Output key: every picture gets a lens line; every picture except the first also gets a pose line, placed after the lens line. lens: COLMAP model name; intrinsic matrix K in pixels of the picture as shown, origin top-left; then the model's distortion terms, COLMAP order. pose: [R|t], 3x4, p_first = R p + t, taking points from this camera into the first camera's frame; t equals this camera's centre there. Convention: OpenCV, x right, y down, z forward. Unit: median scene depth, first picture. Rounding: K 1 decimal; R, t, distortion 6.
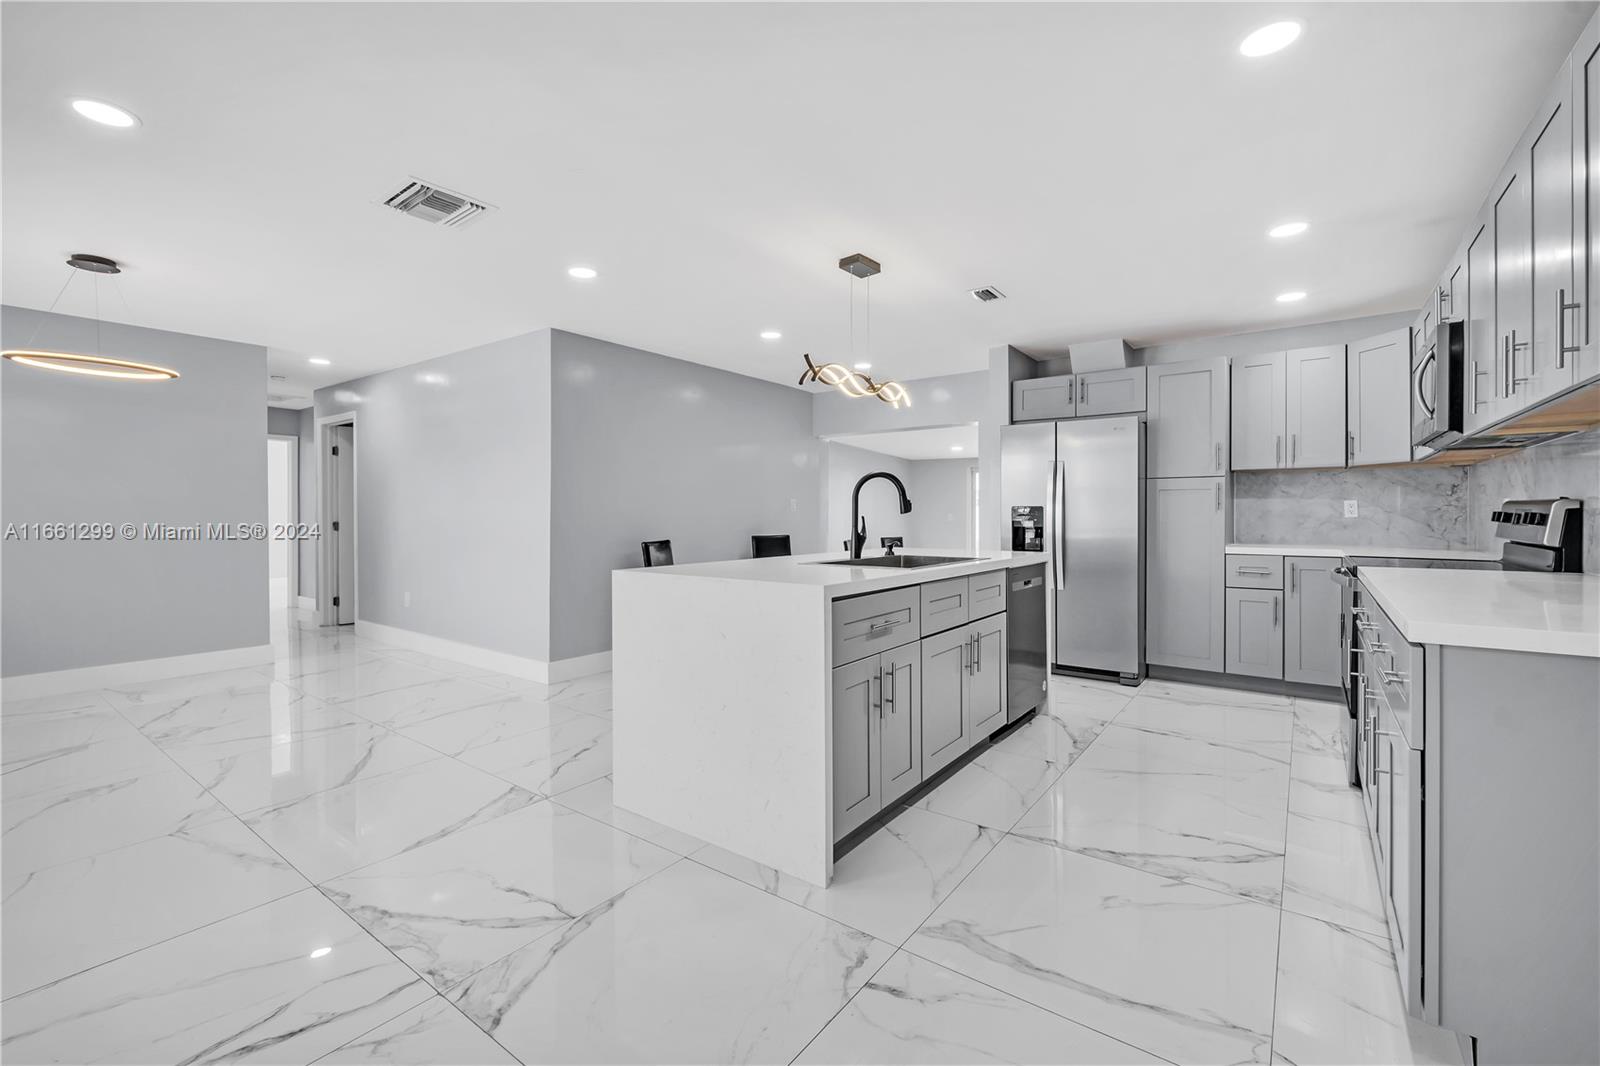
lens RADIAL K [[700.8, 0, 800.9], [0, 700.8, 512.3], [0, 0, 1]] dist [-0.001170, -0.000399]
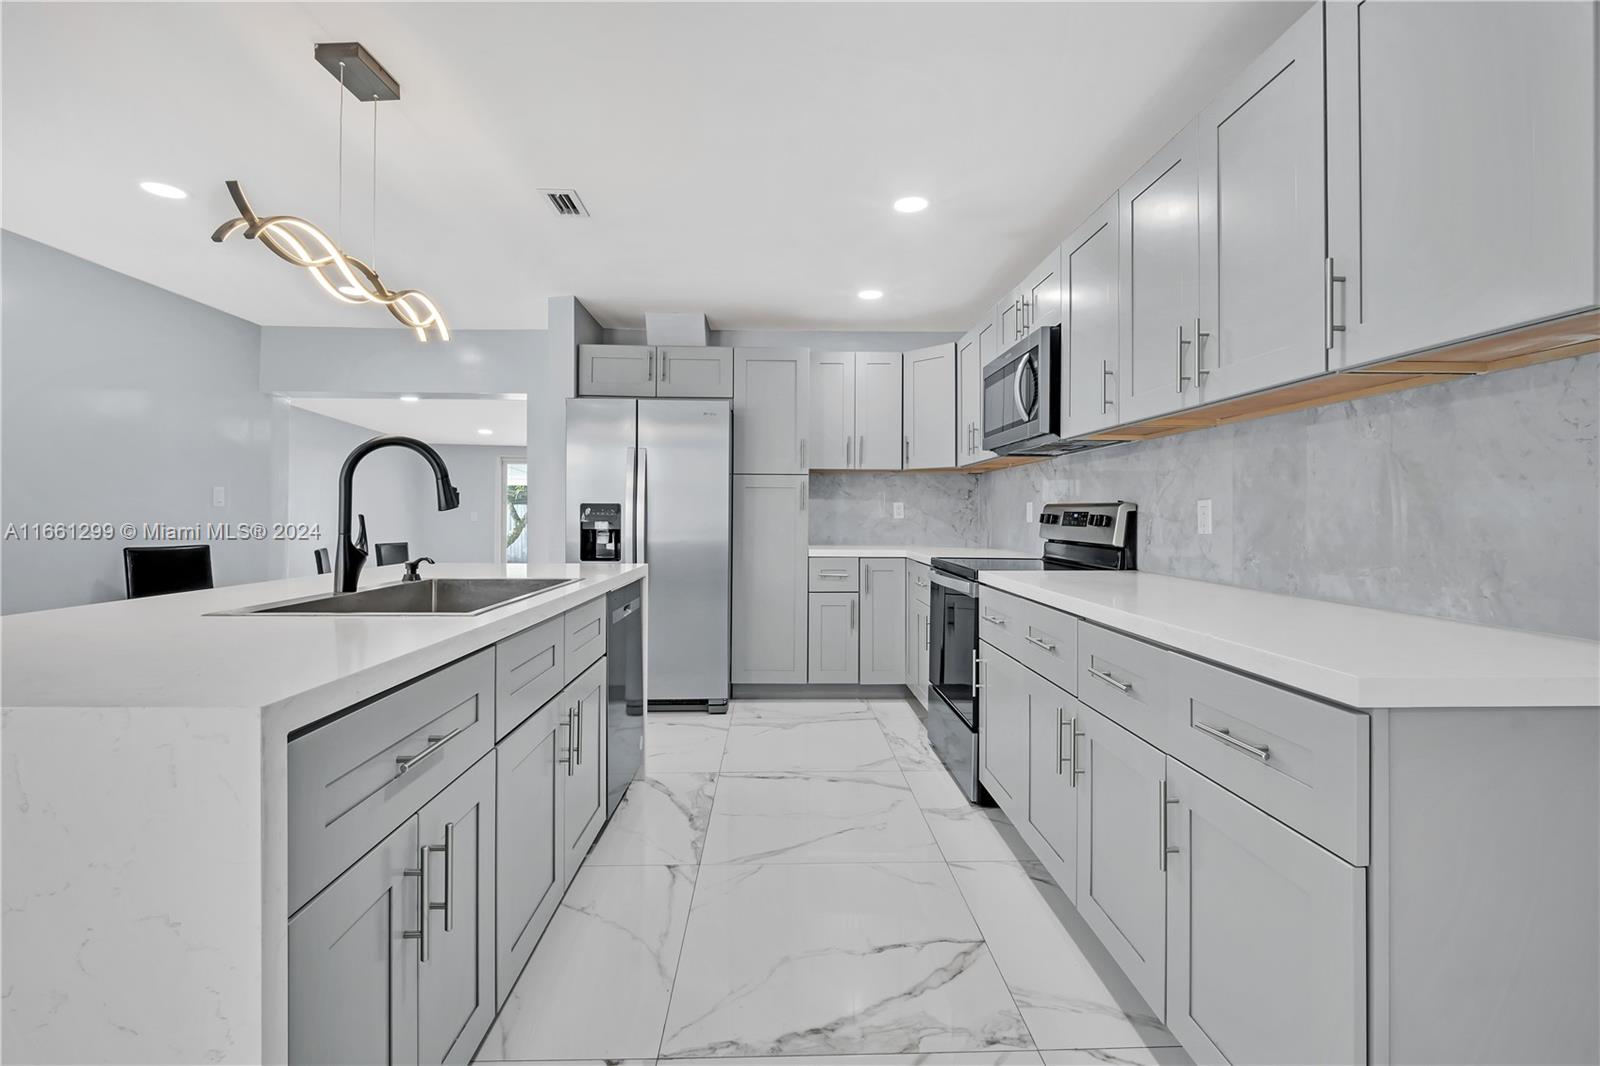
lens RADIAL K [[700.8, 0, 800.9], [0, 700.8, 512.3], [0, 0, 1]] dist [-0.001170, -0.000399]
pose [[0.784100, 0.008148, 0.620581, 0.013516], [-0.008314, 0.999962, -0.002625, 0.001886], [-0.620579, -0.003101, 0.784138, 0.280123]]
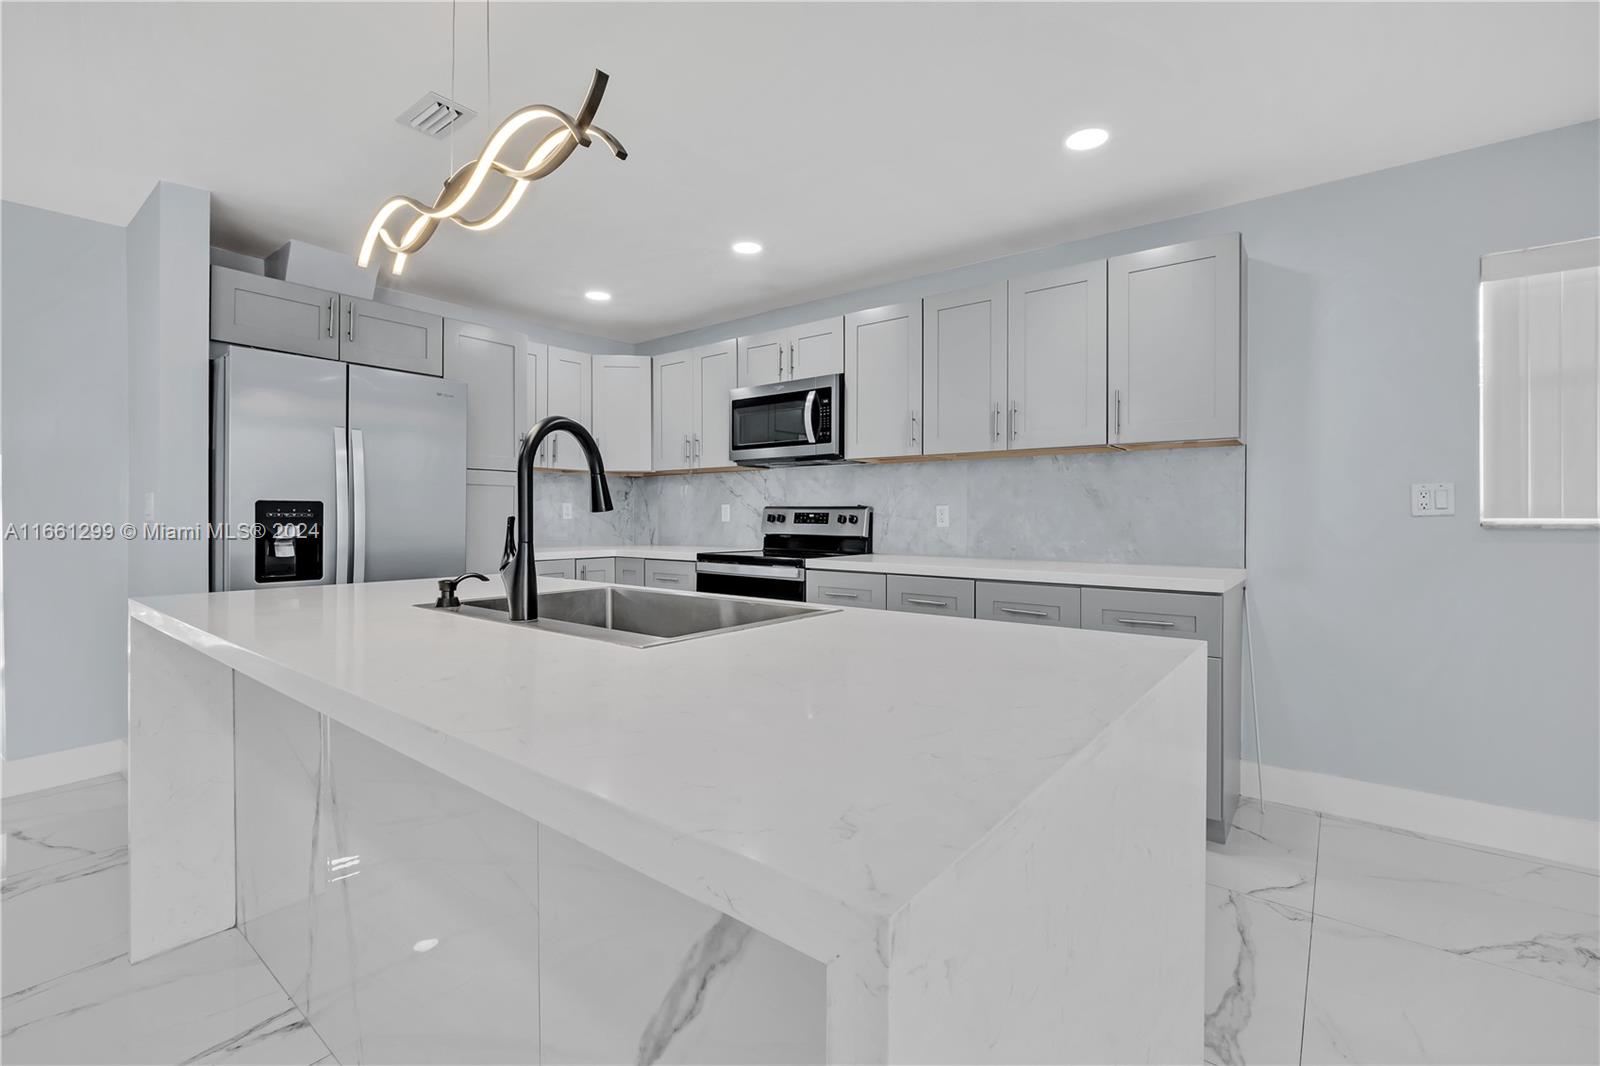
lens RADIAL K [[700.8, 0, 800.9], [0, 700.8, 512.3], [0, 0, 1]] dist [-0.001170, -0.000399]
pose [[0.012016, 0.009214, 0.999885, -0.275904], [-0.003507, 0.999952, -0.009173, 0.005490], [-0.999922, -0.003396, 0.012048, 0.685057]]
